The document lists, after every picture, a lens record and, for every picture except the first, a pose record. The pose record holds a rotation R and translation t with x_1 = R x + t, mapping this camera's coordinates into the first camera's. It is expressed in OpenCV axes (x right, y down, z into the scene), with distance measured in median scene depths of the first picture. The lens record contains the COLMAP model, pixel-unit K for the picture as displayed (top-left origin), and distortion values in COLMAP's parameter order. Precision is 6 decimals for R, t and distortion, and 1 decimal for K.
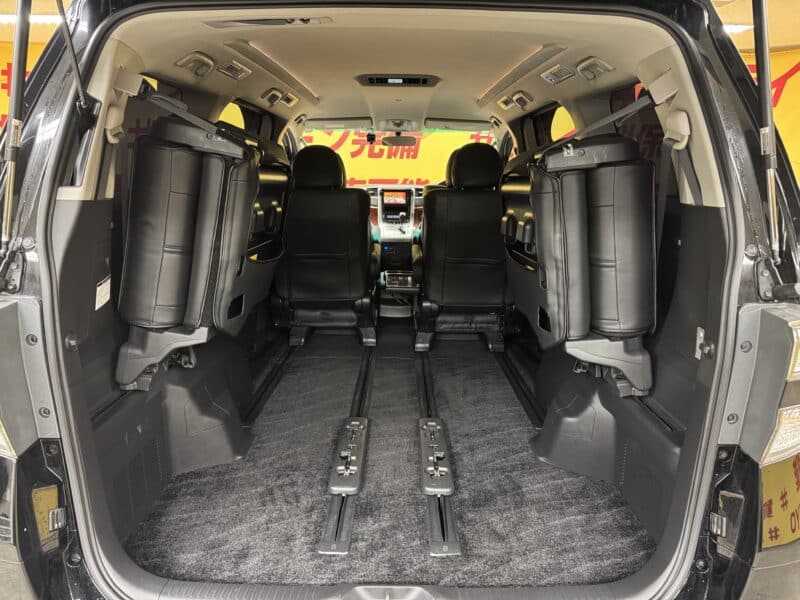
lens RADIAL K [[568.1, 0, 400.1], [0, 568.1, 300.3], [0, 0, 1]] dist [0.006060, -0.028232]
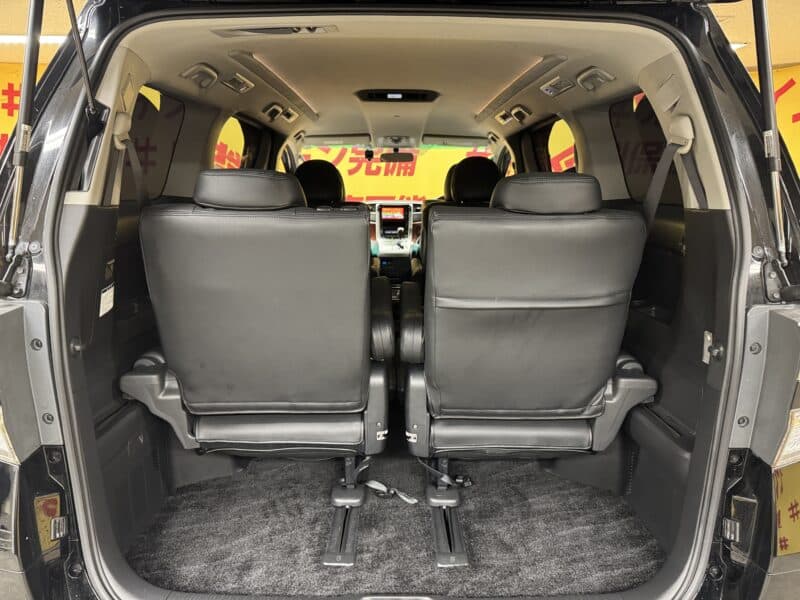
lens RADIAL K [[568.1, 0, 397.1], [0, 568.1, 299.2], [0, 0, 1]] dist [0.006060, -0.028232]
pose [[0.999985, -0.004168, 0.003452, -0.018315], [0.004289, 0.999345, -0.035934, 0.023391], [-0.003300, 0.035948, 0.999348, 0.003323]]
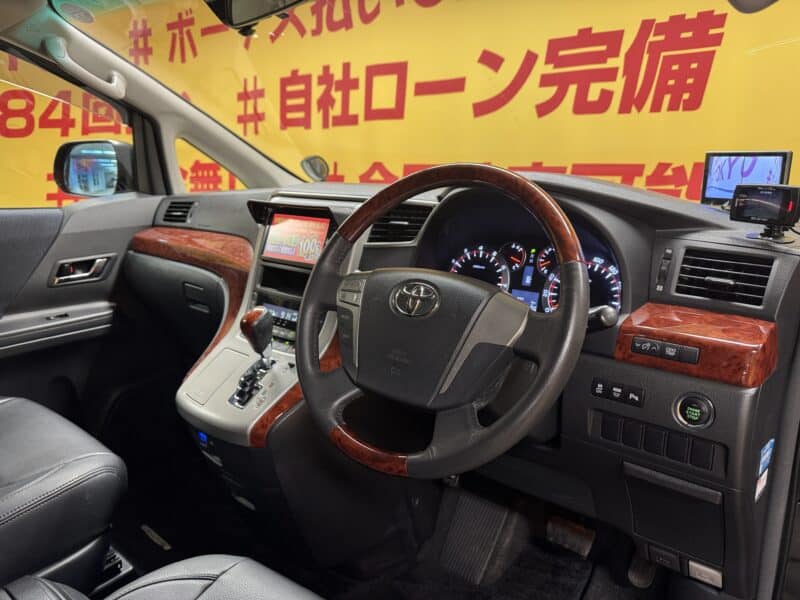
lens RADIAL K [[568.1, 0, 401.4], [0, 568.1, 301.8], [0, 0, 1]] dist [0.006060, -0.028232]
pose [[0.763810, 0.145110, -0.628917, 0.582209], [-0.130452, 0.988997, 0.069760, -0.540916], [0.632120, 0.028760, 0.774336, 2.568825]]
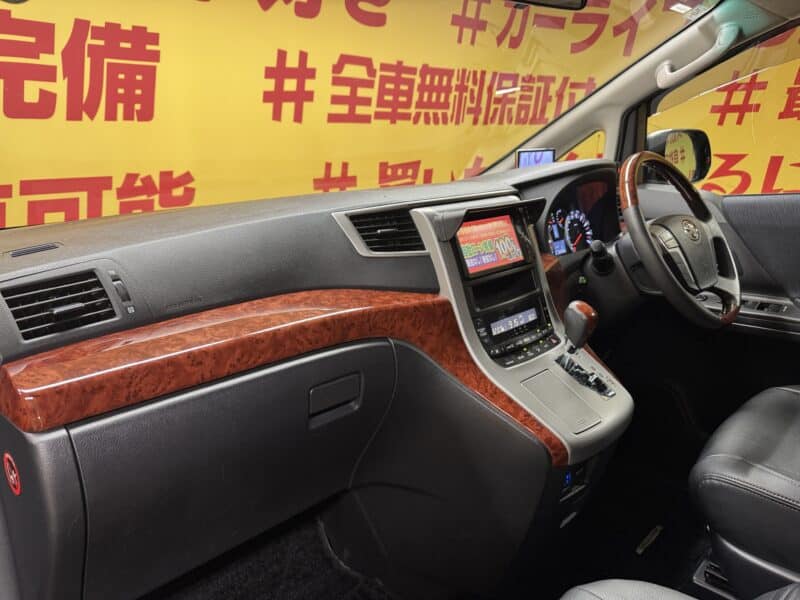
lens RADIAL K [[568.1, 0, 404.4], [0, 568.1, 307.1], [0, 0, 1]] dist [0.006060, -0.028232]
pose [[0.704068, -0.213176, 0.677381, -0.609207], [0.196964, 0.975076, 0.102138, -0.568600], [-0.682271, 0.061508, 0.728508, 2.641270]]
